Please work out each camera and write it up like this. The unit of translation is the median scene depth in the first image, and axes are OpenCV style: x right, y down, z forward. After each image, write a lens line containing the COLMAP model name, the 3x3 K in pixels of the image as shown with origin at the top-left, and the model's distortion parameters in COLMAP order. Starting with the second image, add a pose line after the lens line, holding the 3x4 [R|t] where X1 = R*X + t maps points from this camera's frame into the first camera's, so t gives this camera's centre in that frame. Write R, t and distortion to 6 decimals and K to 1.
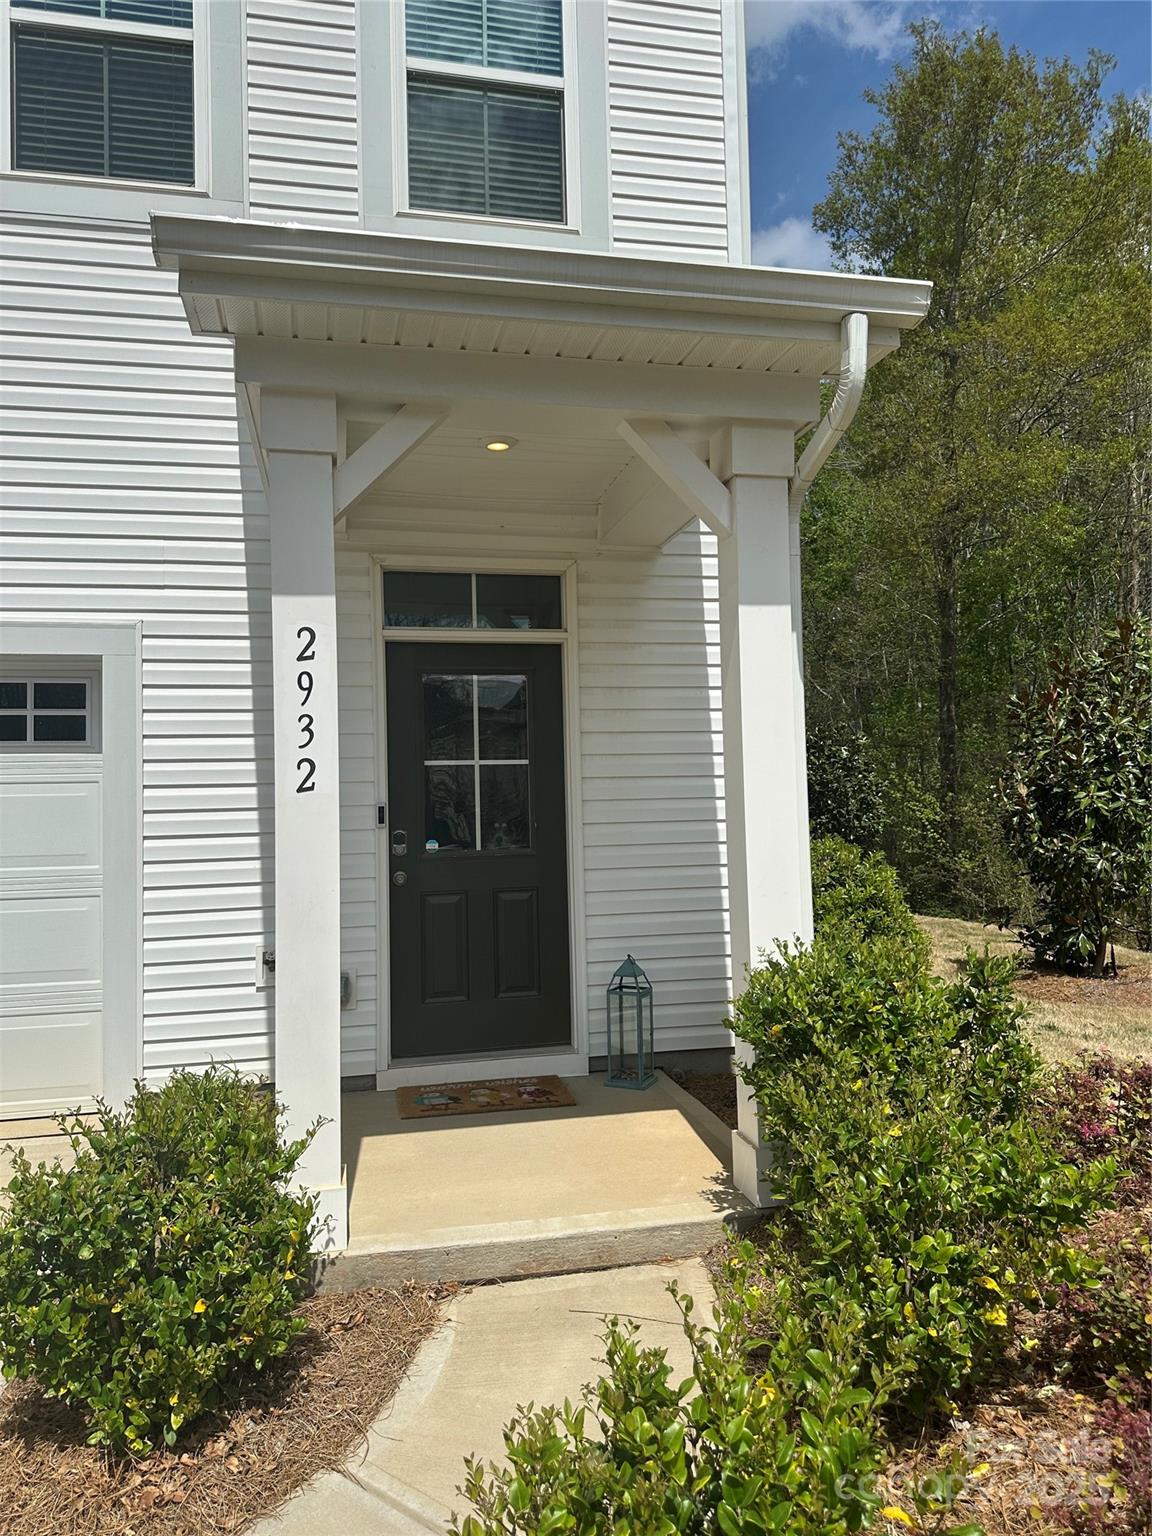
lens RADIAL K [[1088.7, 0, 576.0], [0, 1088.7, 768.0], [0, 0, 1]] dist [0.040795, -0.000758]
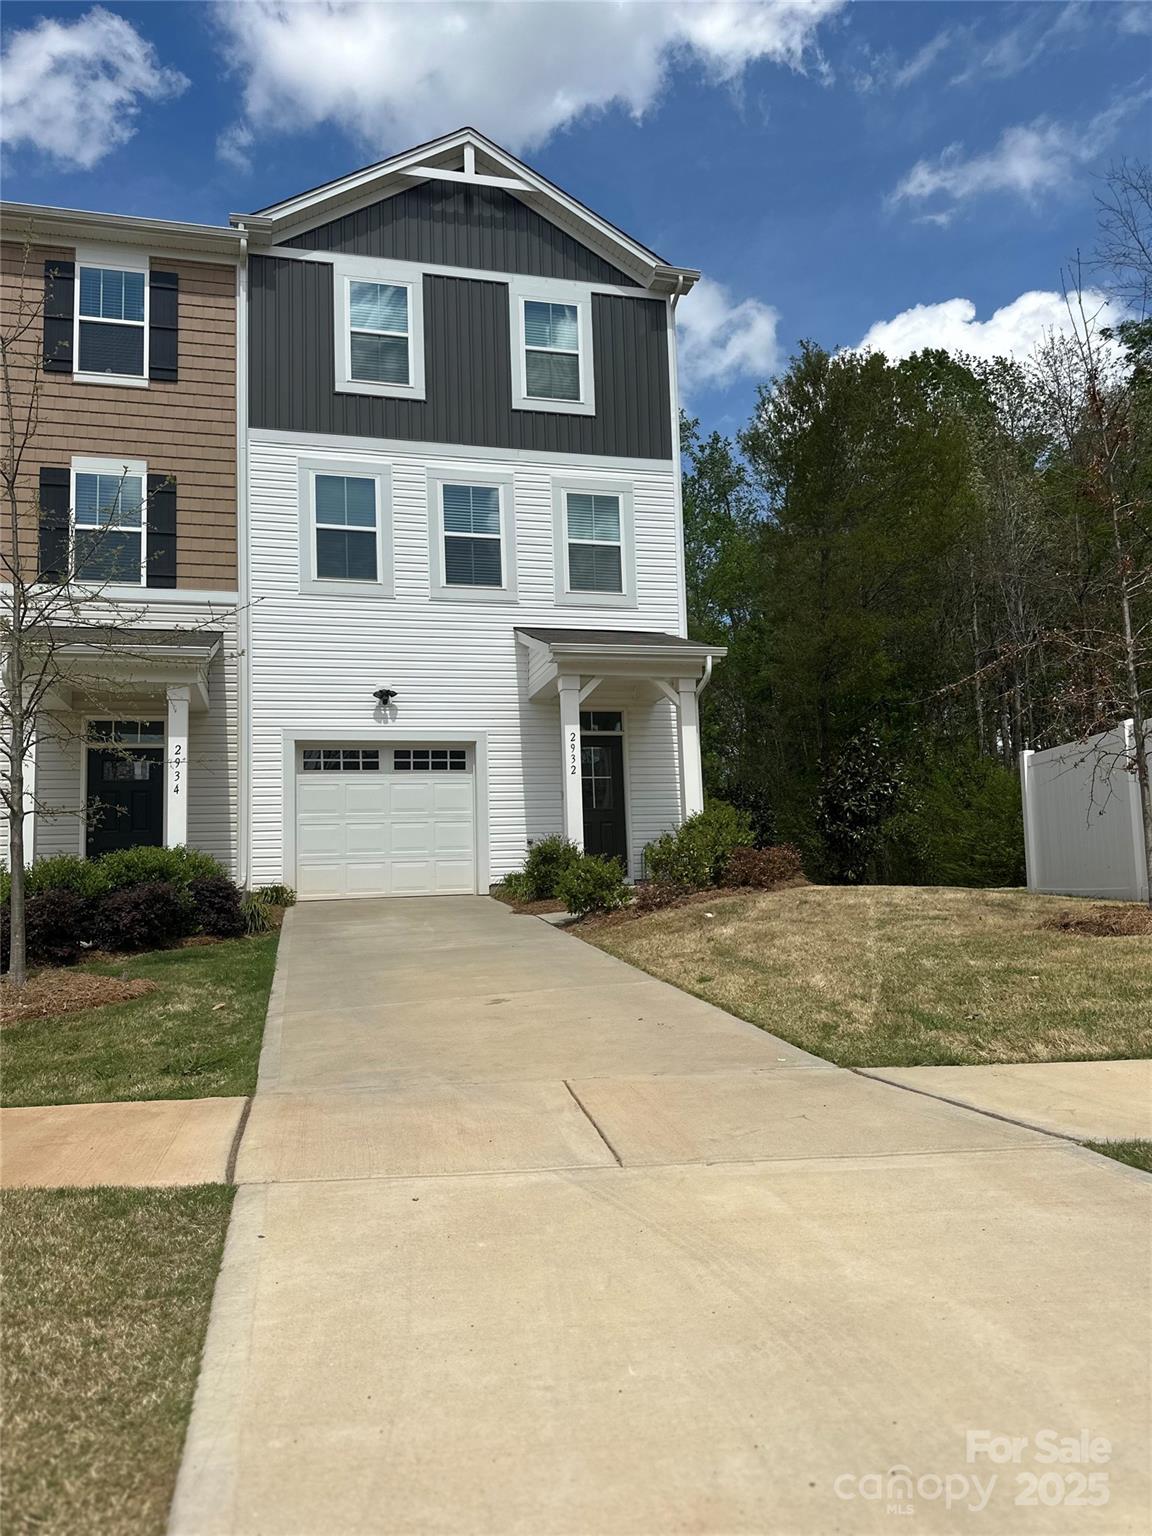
lens RADIAL K [[1088.7, 0, 576.0], [0, 1088.7, 768.0], [0, 0, 1]] dist [0.040795, -0.000758]
pose [[0.999431, -0.006435, 0.033103, -0.245544], [0.009135, 0.996584, -0.082079, 0.216839], [-0.032461, 0.082335, 0.996076, -1.956884]]
